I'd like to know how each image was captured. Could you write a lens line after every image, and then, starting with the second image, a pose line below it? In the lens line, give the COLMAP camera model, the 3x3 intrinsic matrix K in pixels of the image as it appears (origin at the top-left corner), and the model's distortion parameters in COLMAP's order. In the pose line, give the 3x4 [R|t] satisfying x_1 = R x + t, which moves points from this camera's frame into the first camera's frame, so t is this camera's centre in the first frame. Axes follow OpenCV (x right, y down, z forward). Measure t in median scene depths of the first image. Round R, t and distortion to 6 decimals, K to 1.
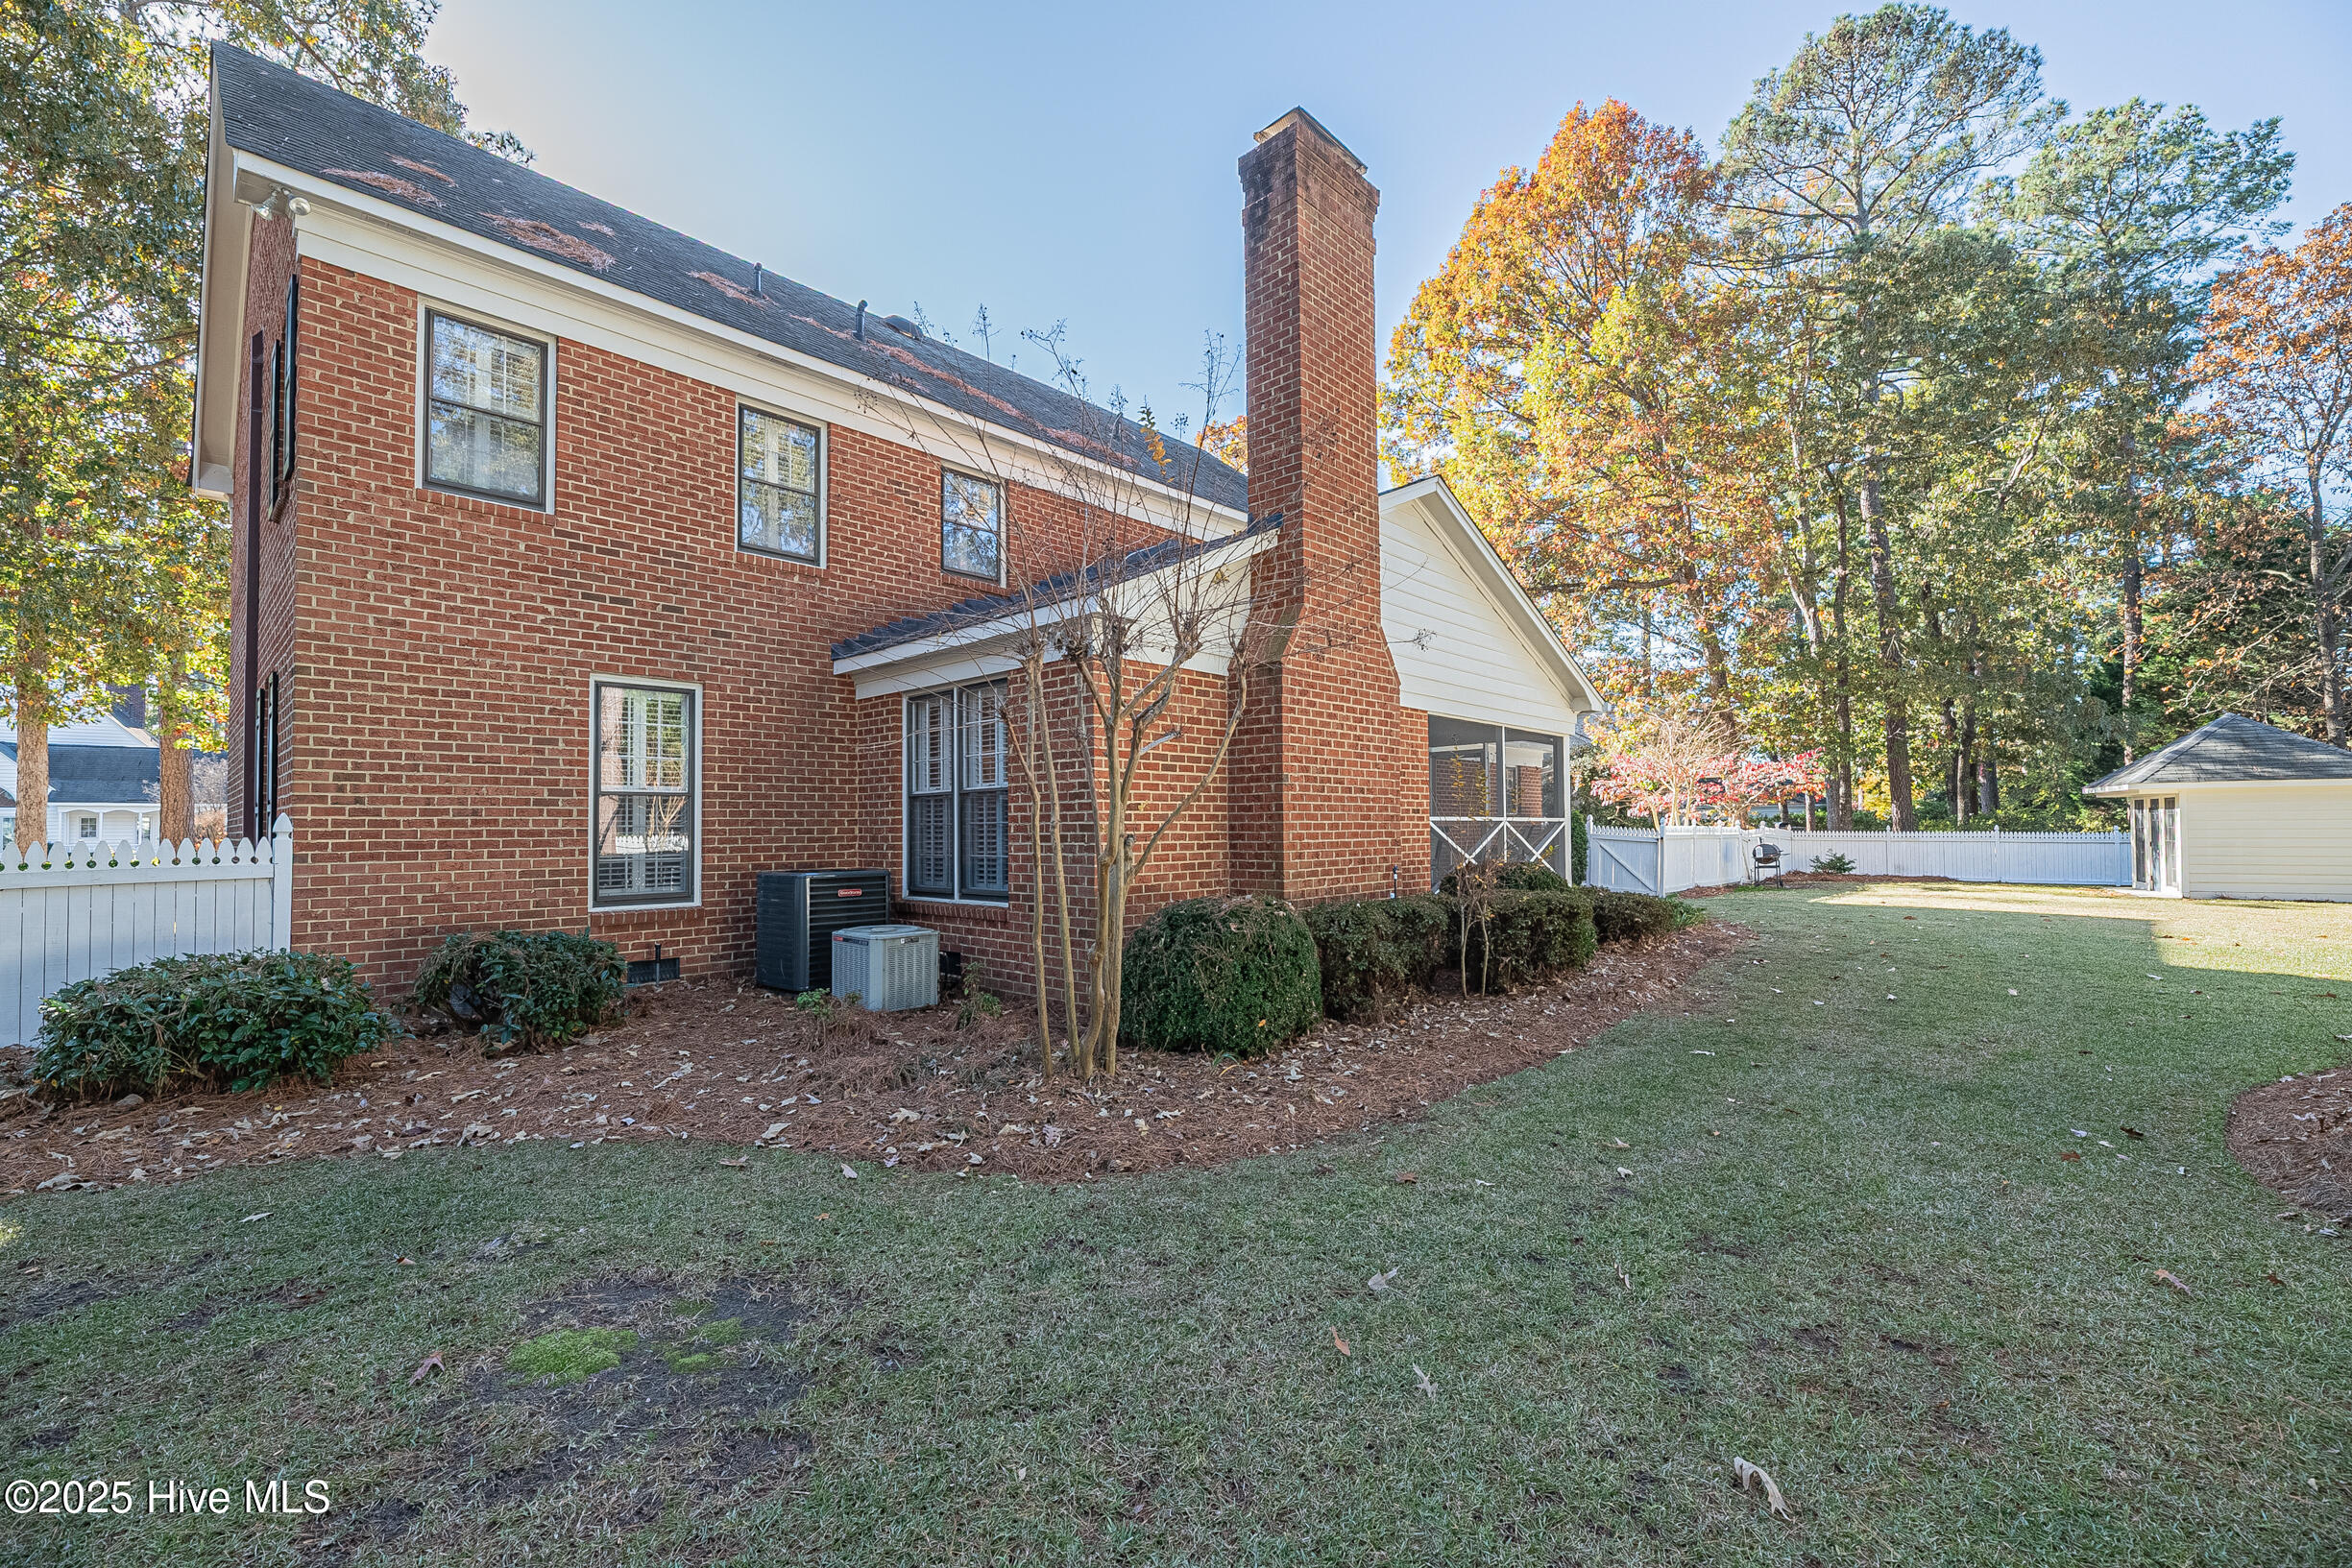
lens RADIAL K [[949.2, 0, 1174.9], [0, 949.2, 803.1], [0, 0, 1]] dist [-0.001400, -0.002163]
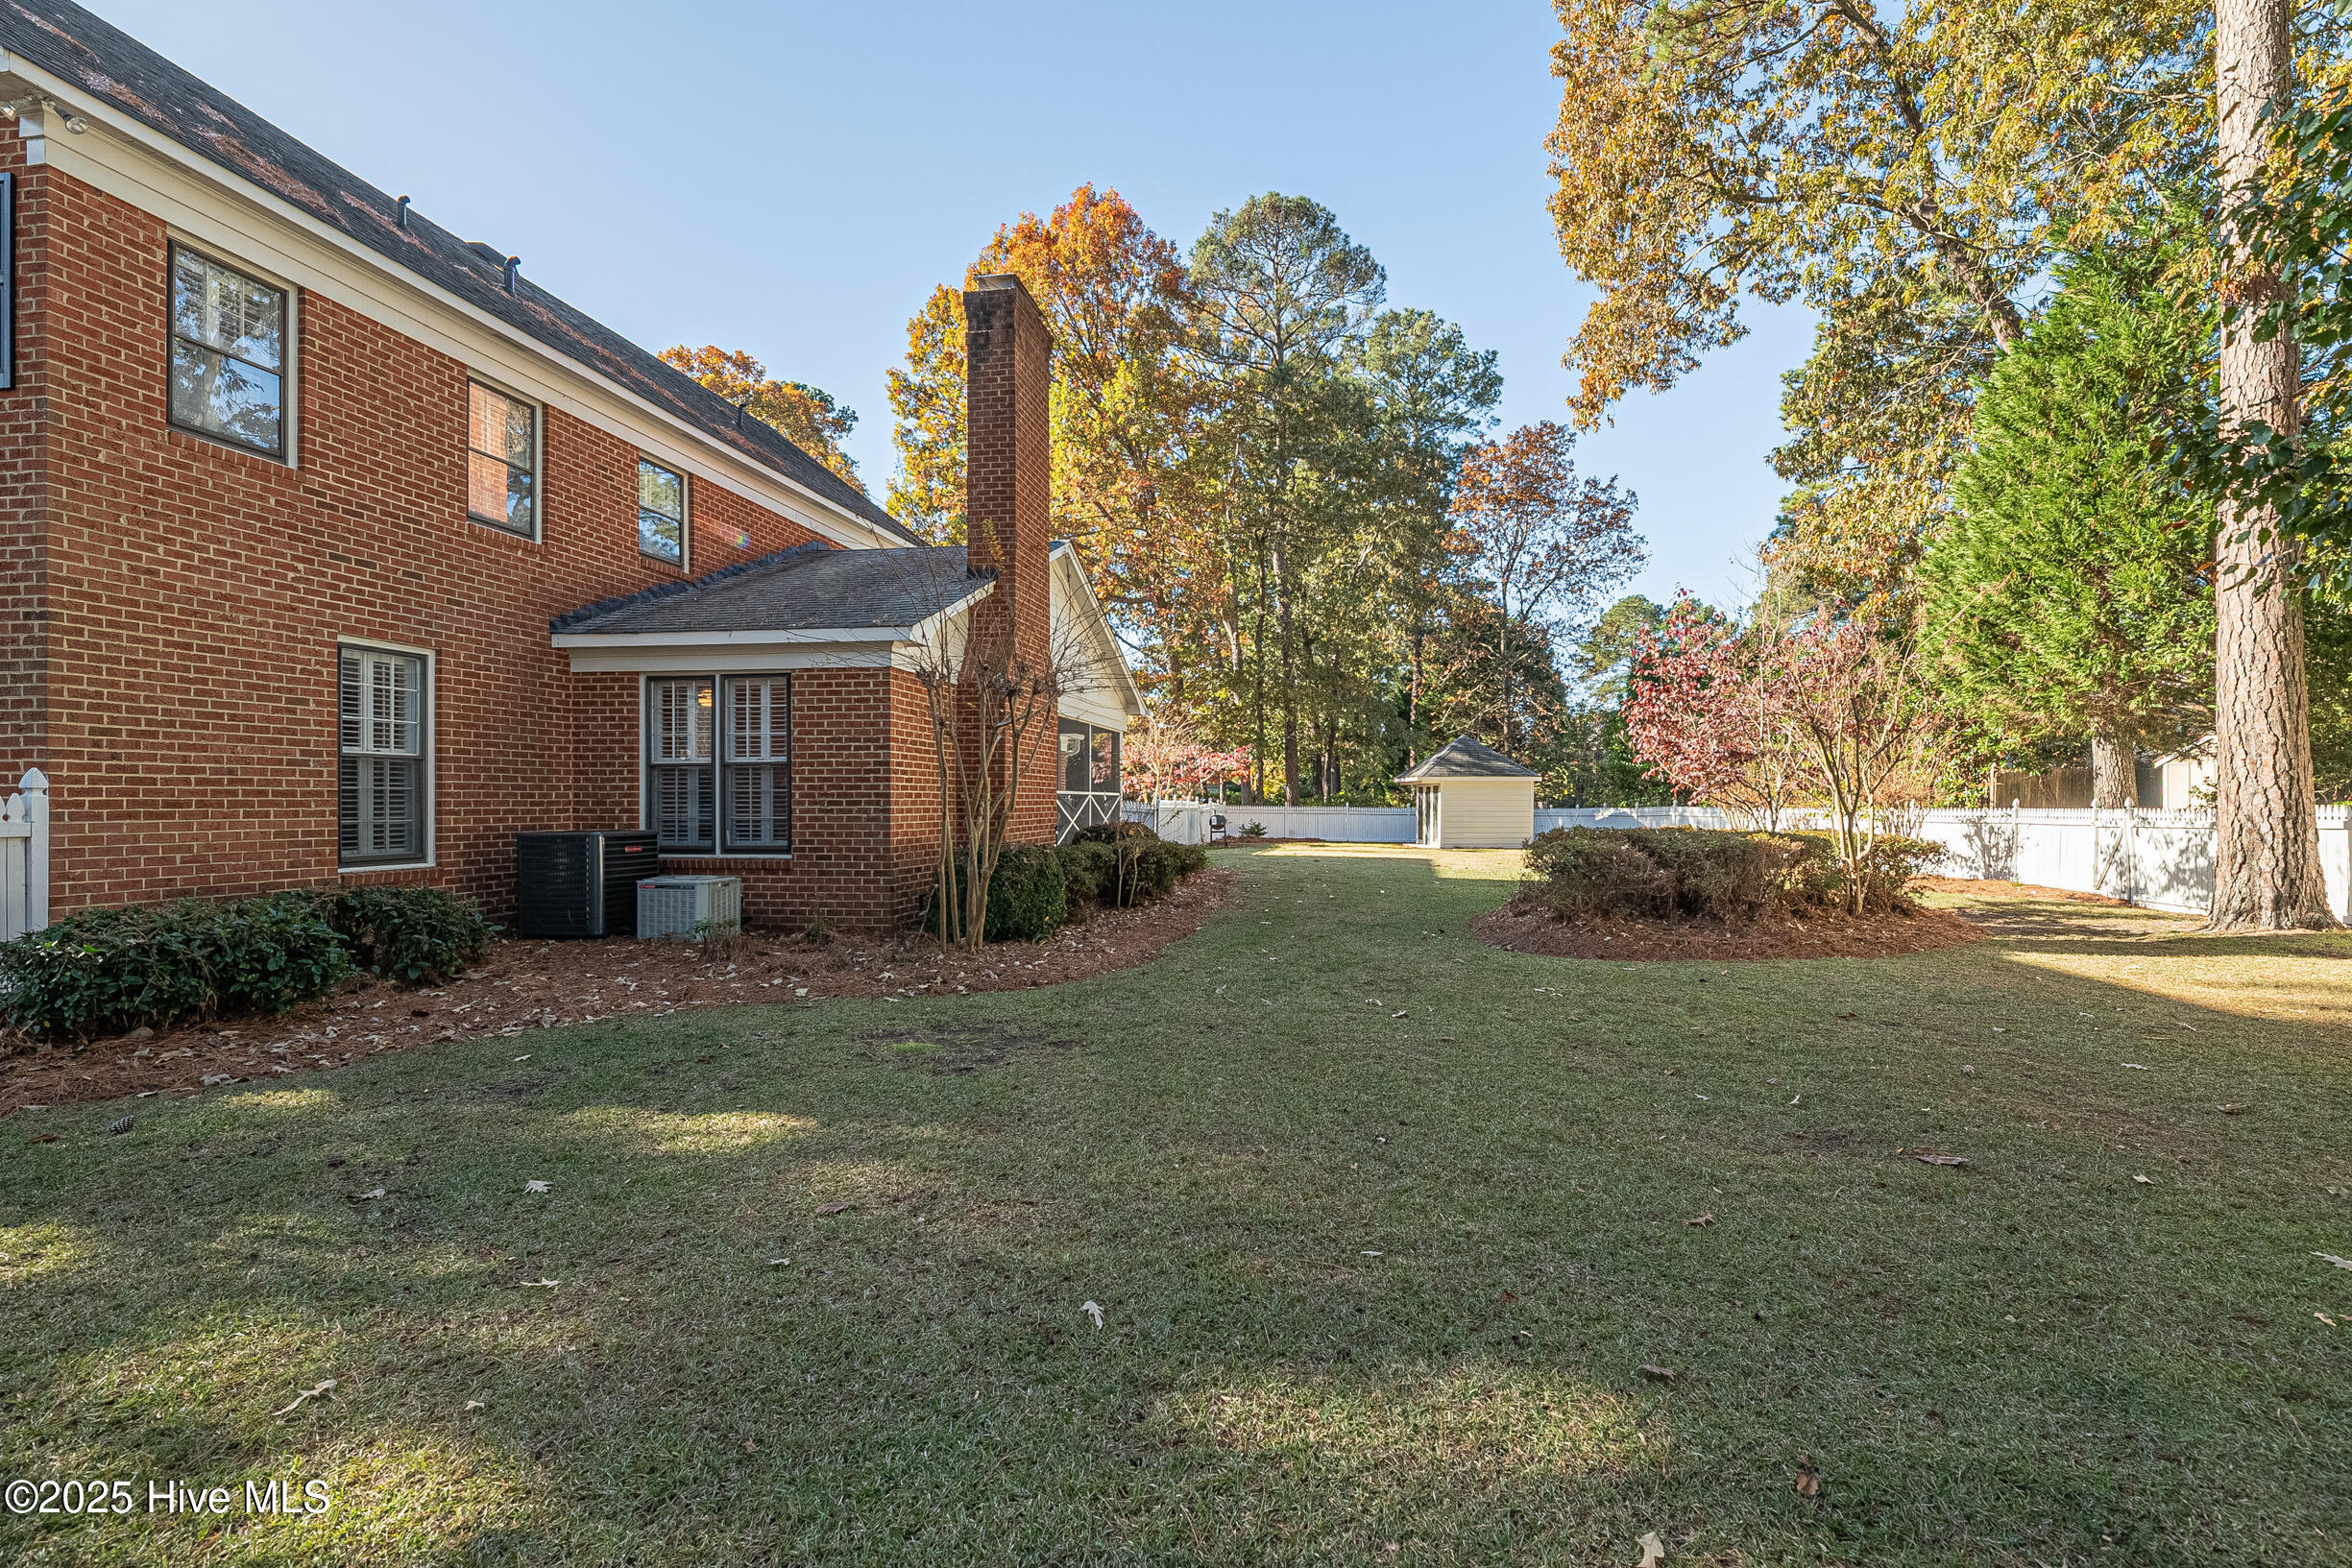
lens RADIAL K [[949.2, 0, 1174.9], [0, 949.2, 803.1], [0, 0, 1]] dist [-0.001400, -0.002163]
pose [[0.851291, 0.008668, 0.524623, -0.386435], [-0.023056, 0.999516, 0.020897, -0.000306], [-0.524188, -0.029885, 0.851078, -0.317627]]
